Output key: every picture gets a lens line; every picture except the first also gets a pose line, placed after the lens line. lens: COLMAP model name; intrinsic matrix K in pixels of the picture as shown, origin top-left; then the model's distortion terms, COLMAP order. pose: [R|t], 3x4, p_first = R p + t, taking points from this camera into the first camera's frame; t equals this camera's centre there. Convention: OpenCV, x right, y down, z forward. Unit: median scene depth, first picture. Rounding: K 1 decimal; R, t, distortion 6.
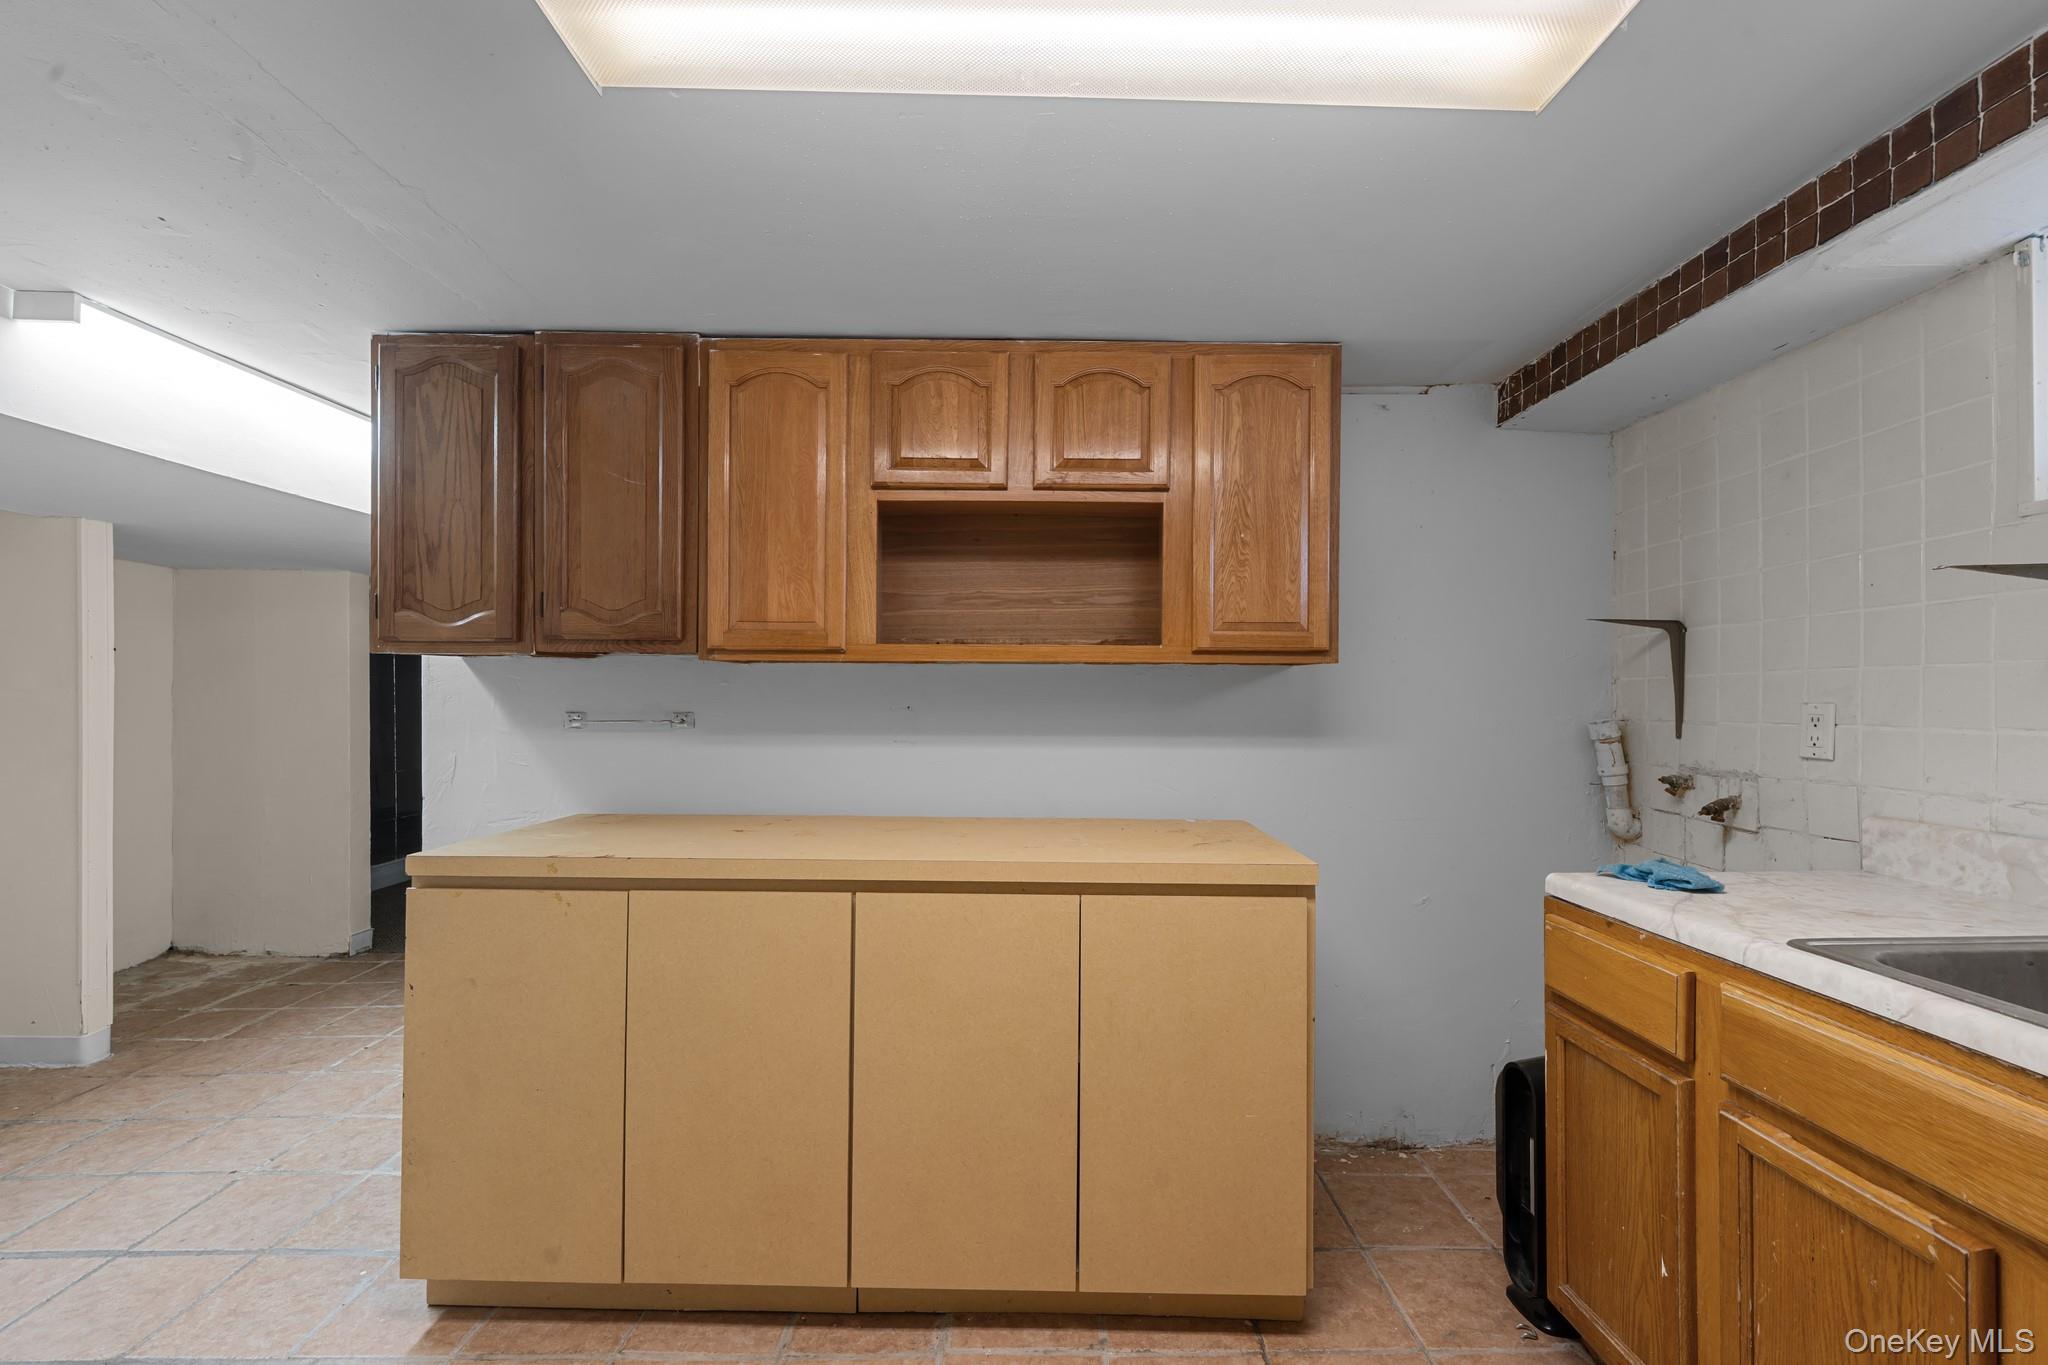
lens RADIAL K [[842.4, 0, 1038.6], [0, 842.4, 674.1], [0, 0, 1]] dist [0.000674, -0.000529]
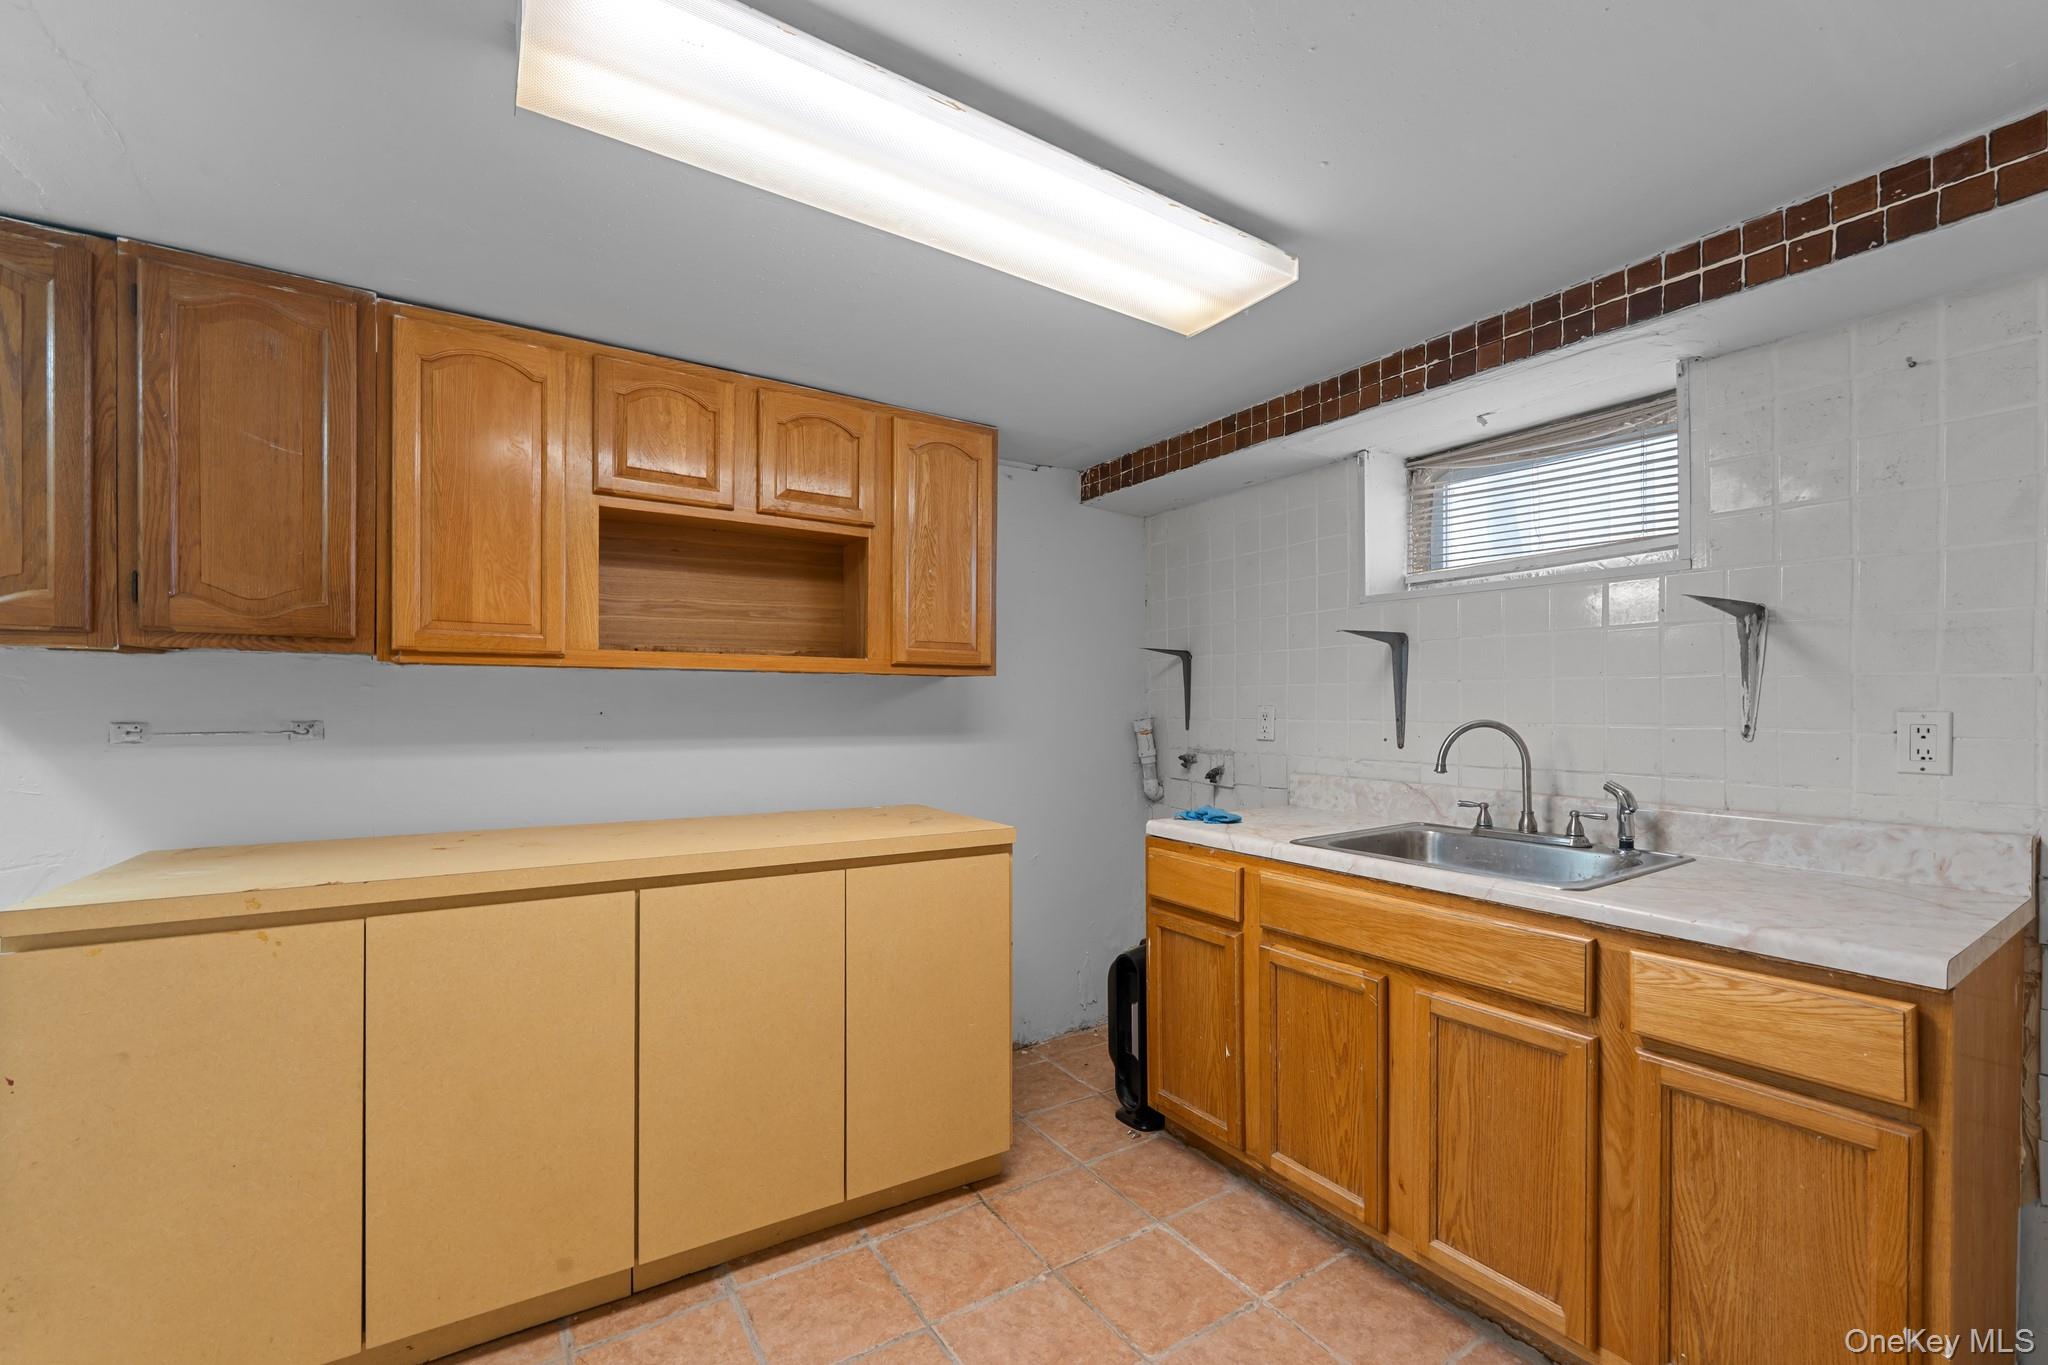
lens RADIAL K [[822.0, 0, 1017.2], [0, 822.0, 675.8], [0, 0, 1]] dist [-0.001370, -0.000216]
pose [[0.851516, 0.015921, 0.524086, -0.285392], [-0.013299, 0.999873, -0.008766, -0.002851], [-0.524159, 0.000494, 0.851620, -0.091369]]
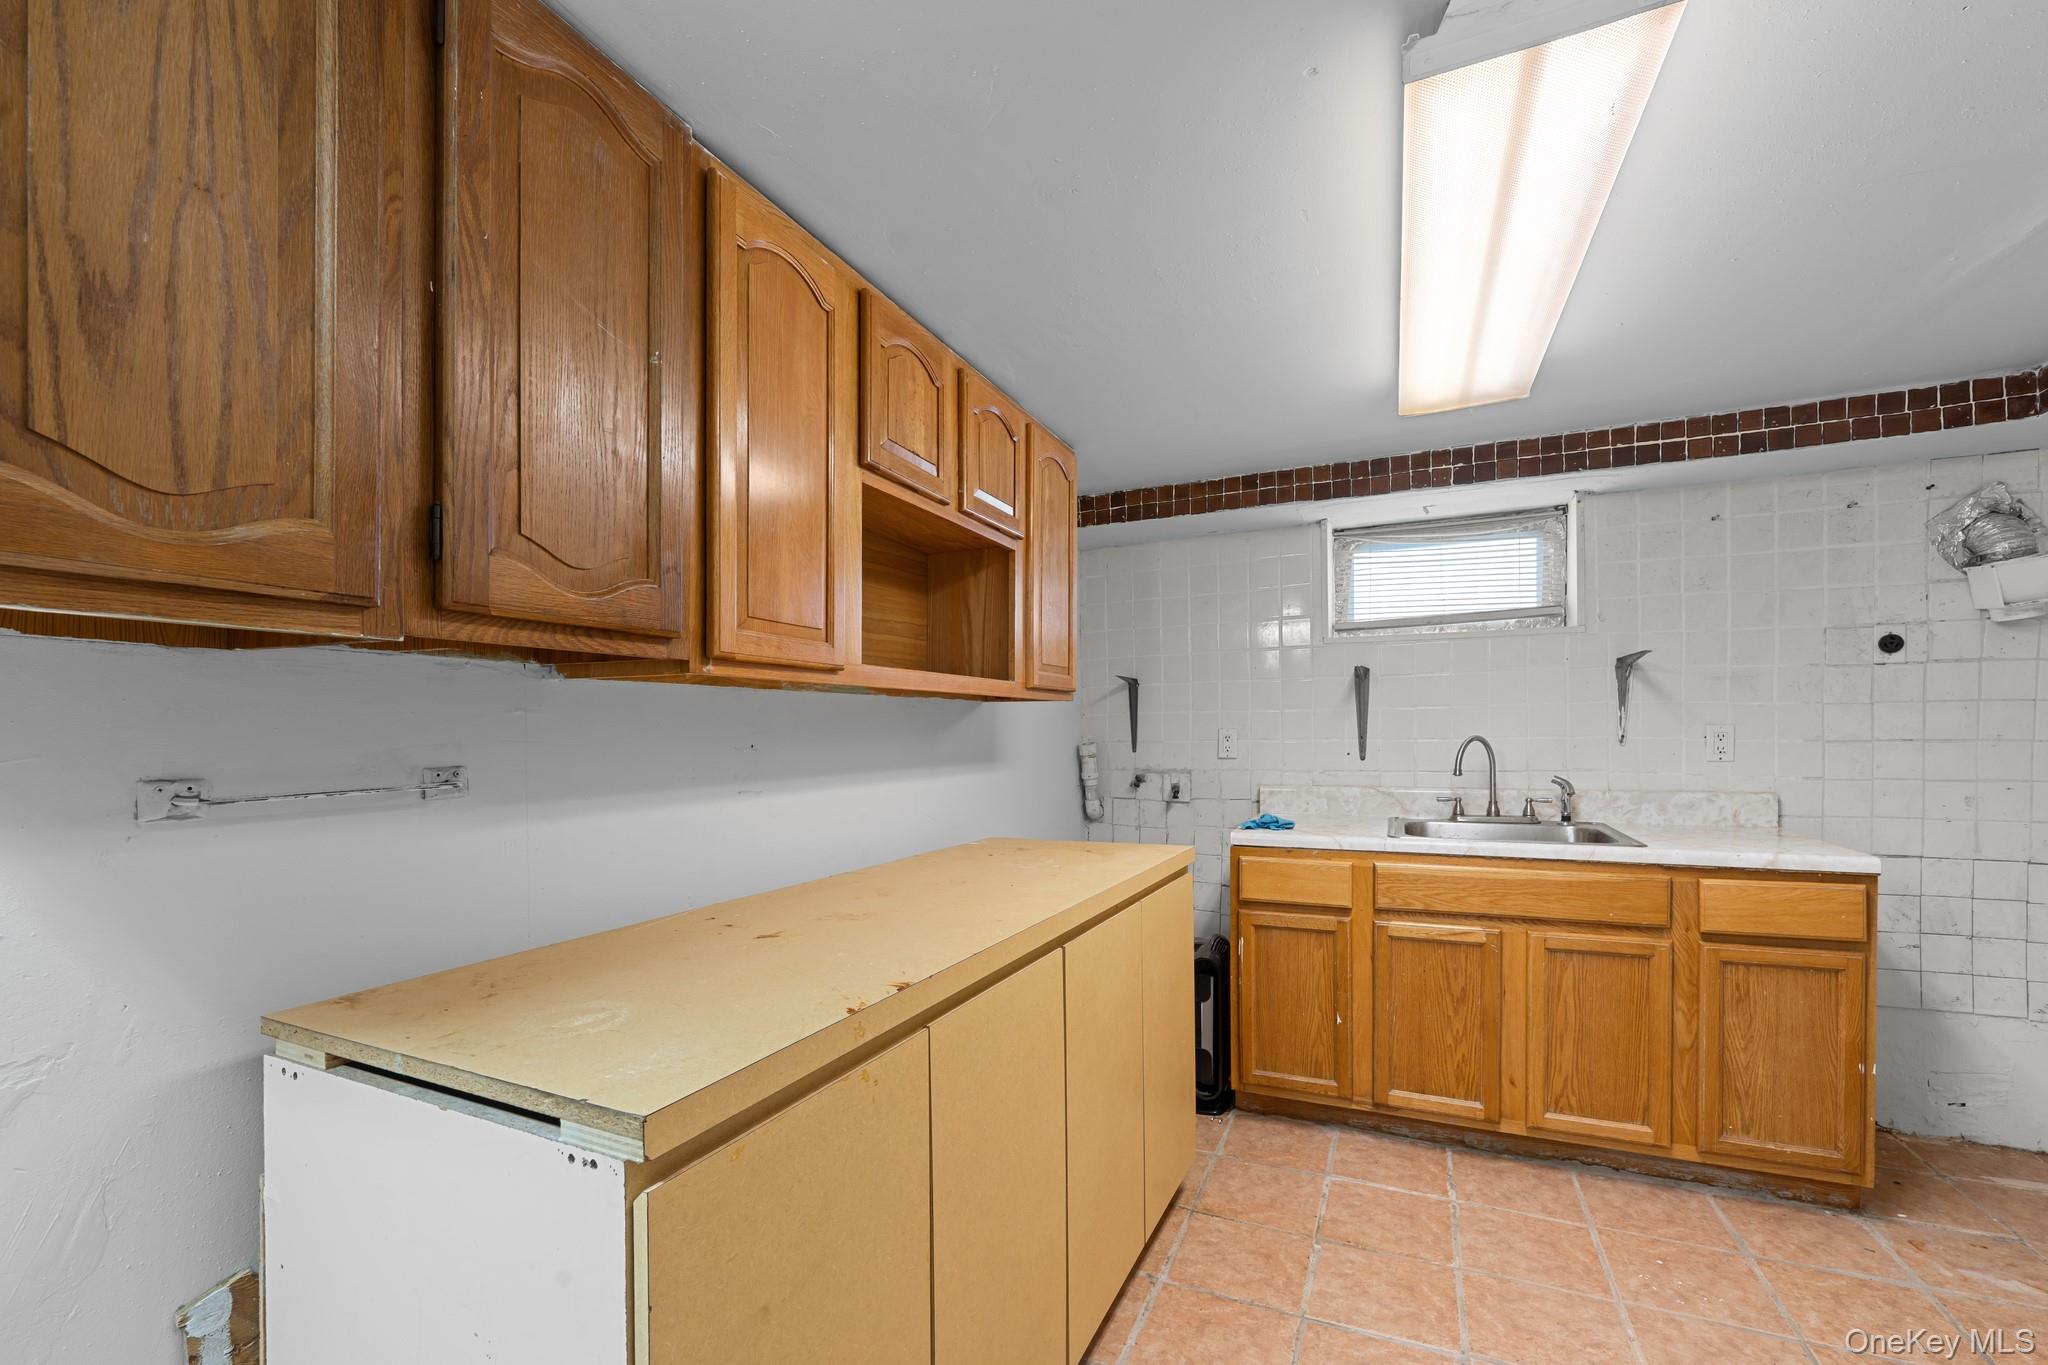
lens RADIAL K [[832.9, 0, 1027.2], [0, 832.9, 708.4], [0, 0, 1]] dist [-0.000062, -0.000186]
pose [[0.442501, 0.013592, 0.896665, -0.847034], [-0.010702, 0.999894, -0.009875, 0.011986], [-0.896704, -0.005227, 0.442600, 0.533722]]
